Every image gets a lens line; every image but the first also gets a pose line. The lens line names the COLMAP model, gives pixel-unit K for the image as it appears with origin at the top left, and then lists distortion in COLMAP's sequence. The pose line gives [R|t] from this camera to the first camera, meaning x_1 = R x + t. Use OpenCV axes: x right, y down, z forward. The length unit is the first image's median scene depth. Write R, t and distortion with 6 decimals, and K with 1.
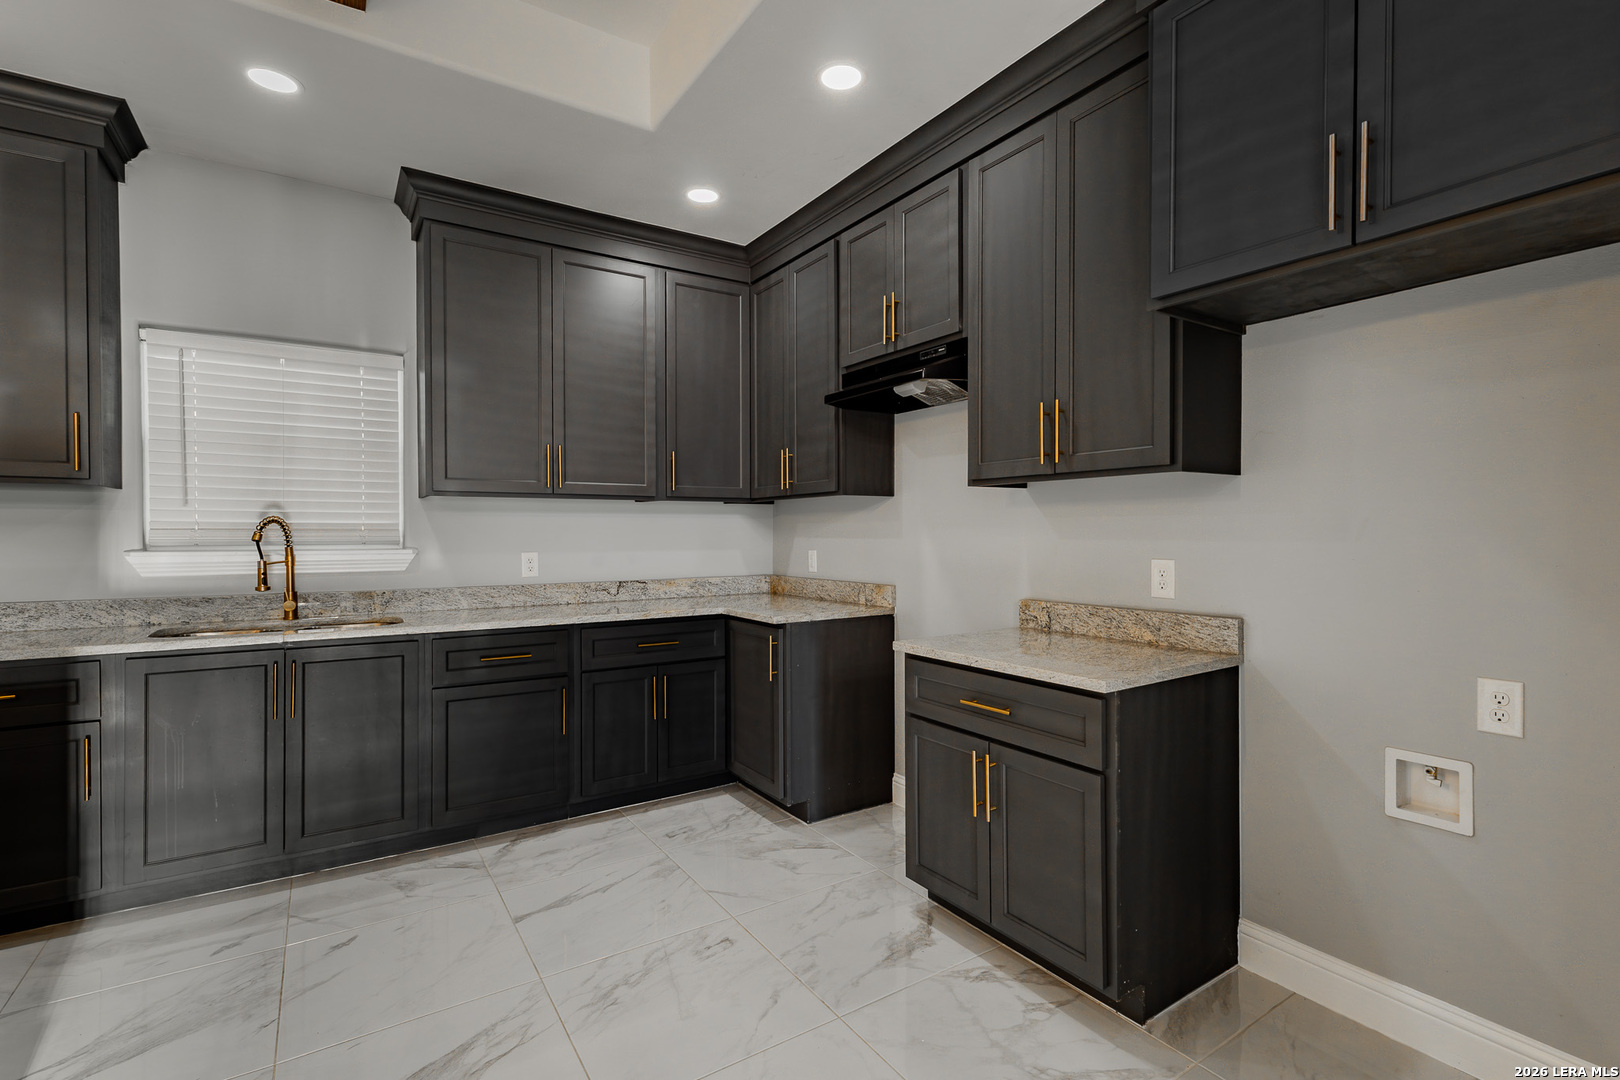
lens RADIAL K [[746.7, 0, 815.3], [0, 746.7, 538.5], [0, 0, 1]] dist [0.003061, 0.000905]
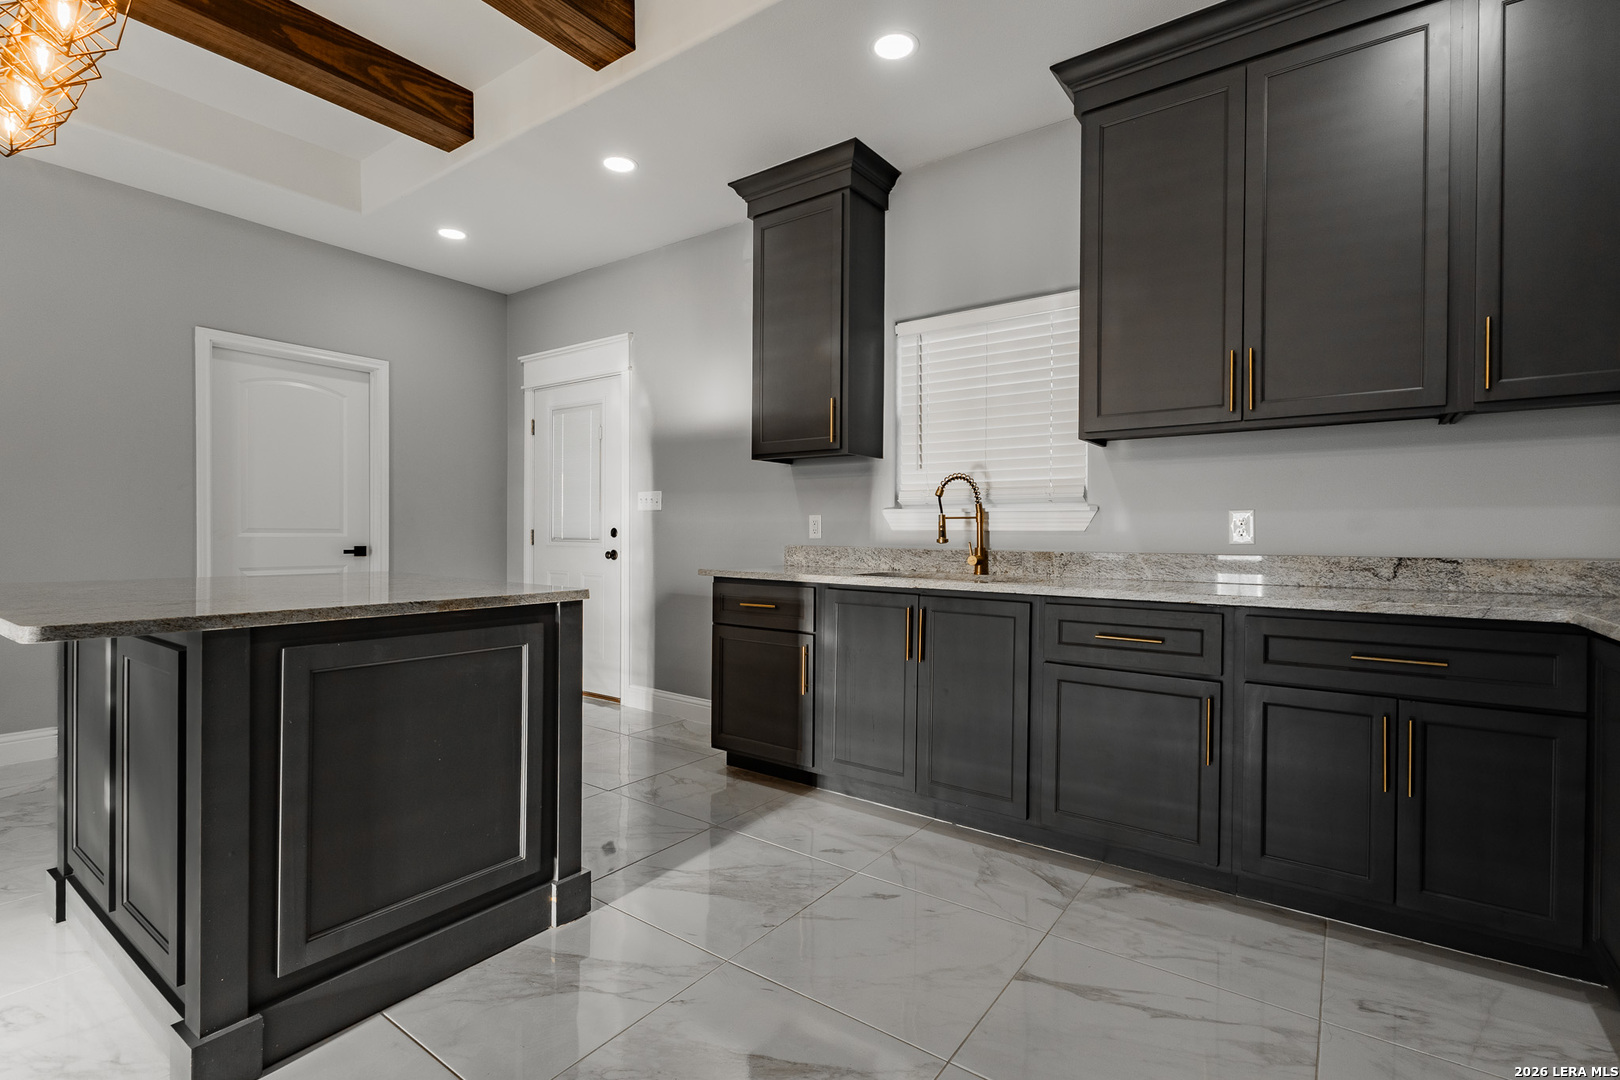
lens RADIAL K [[746.7, 0, 817.7], [0, 746.7, 538.6], [0, 0, 1]] dist [0.003061, 0.000905]
pose [[0.354285, 0.007947, -0.935104, 0.187348], [-0.013905, 0.999898, 0.003229, 0.062081], [0.935034, 0.011859, 0.354359, 0.453529]]
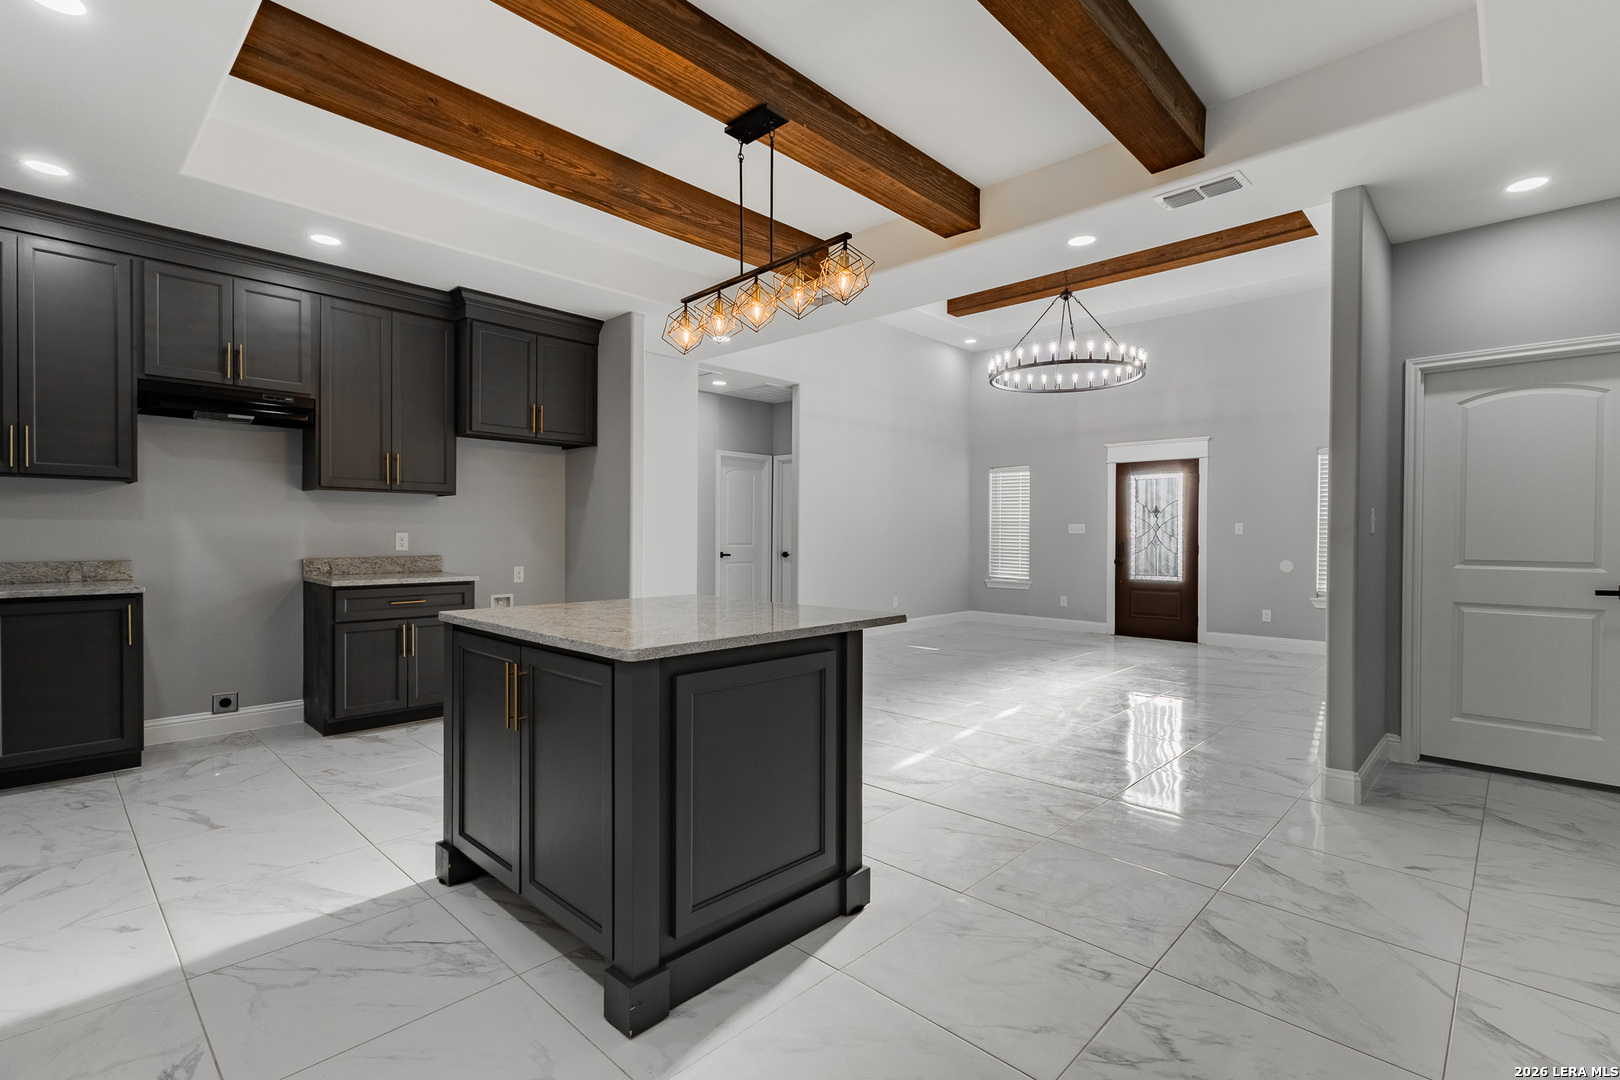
lens RADIAL K [[746.7, 0, 819.8], [0, 746.7, 538.7], [0, 0, 1]] dist [0.003061, 0.000905]
pose [[-0.229898, -0.007485, 0.973186, -1.518345], [0.000921, 0.999968, 0.007908, 0.024506], [-0.973214, 0.002714, -0.229884, 0.269941]]
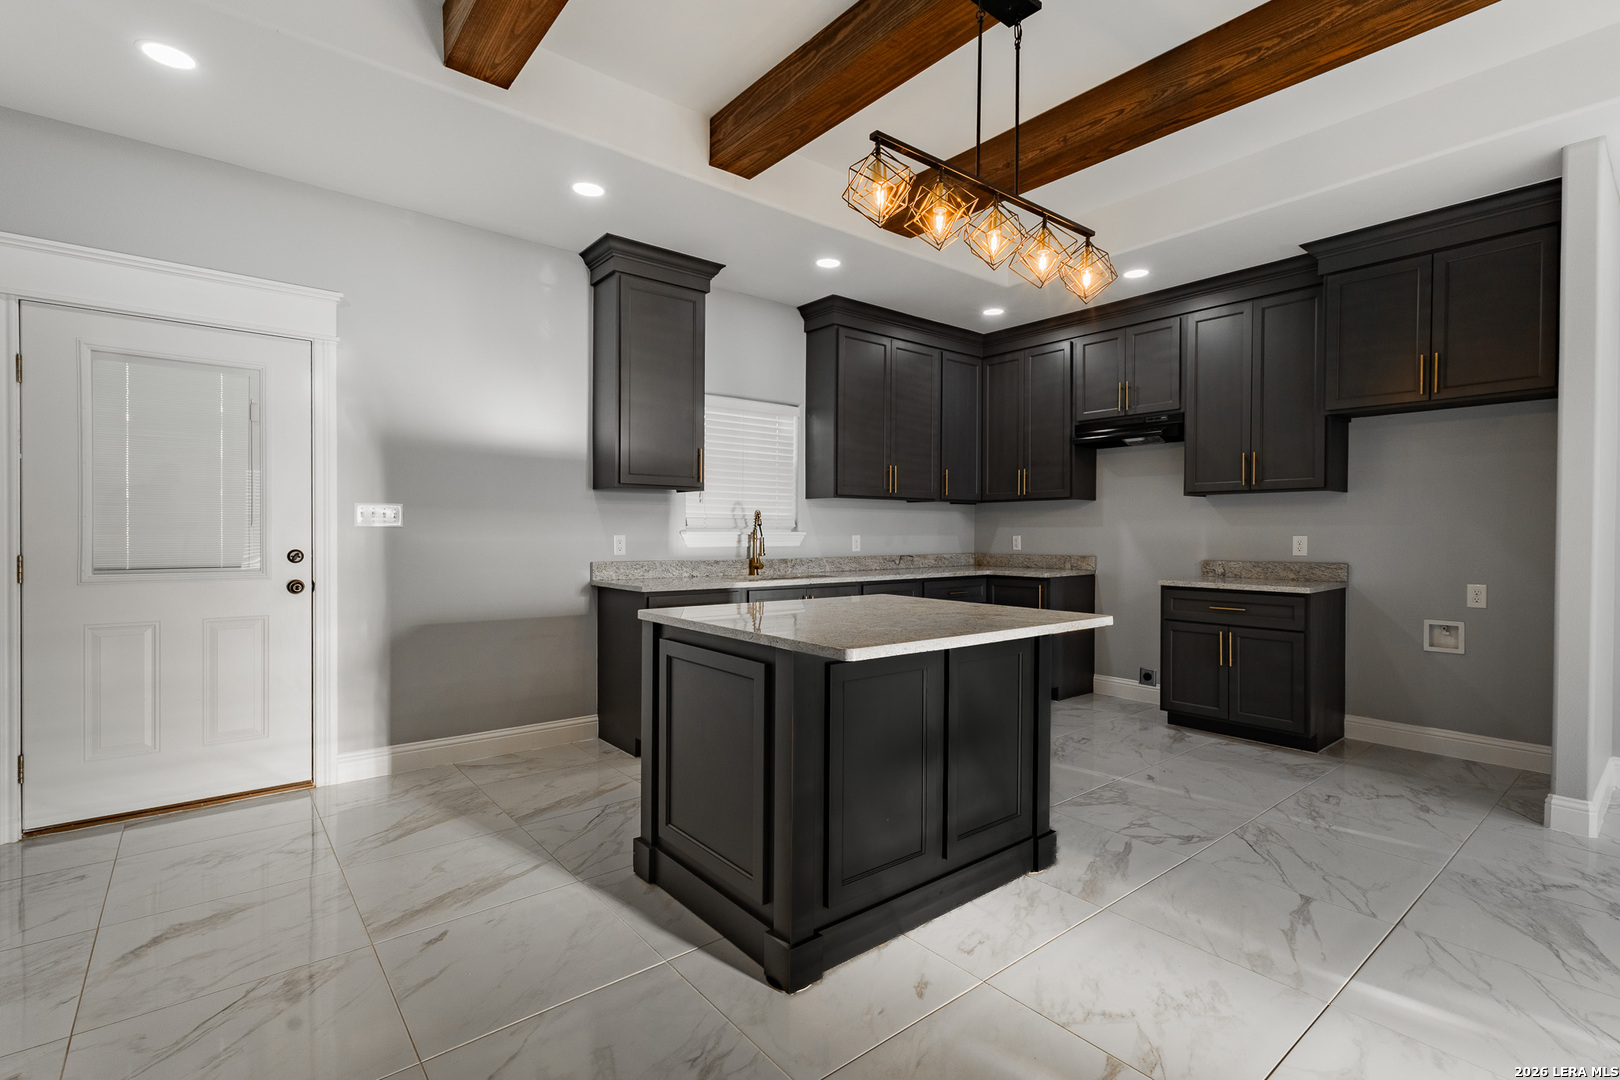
lens RADIAL K [[746.7, 0, 814.6], [0, 746.7, 540.2], [0, 0, 1]] dist [0.003061, 0.000905]
pose [[0.994672, 0.002089, 0.103073, -0.781801], [-0.002413, 0.999993, 0.003019, 0.030244], [-0.103066, -0.003251, 0.994669, -0.625486]]
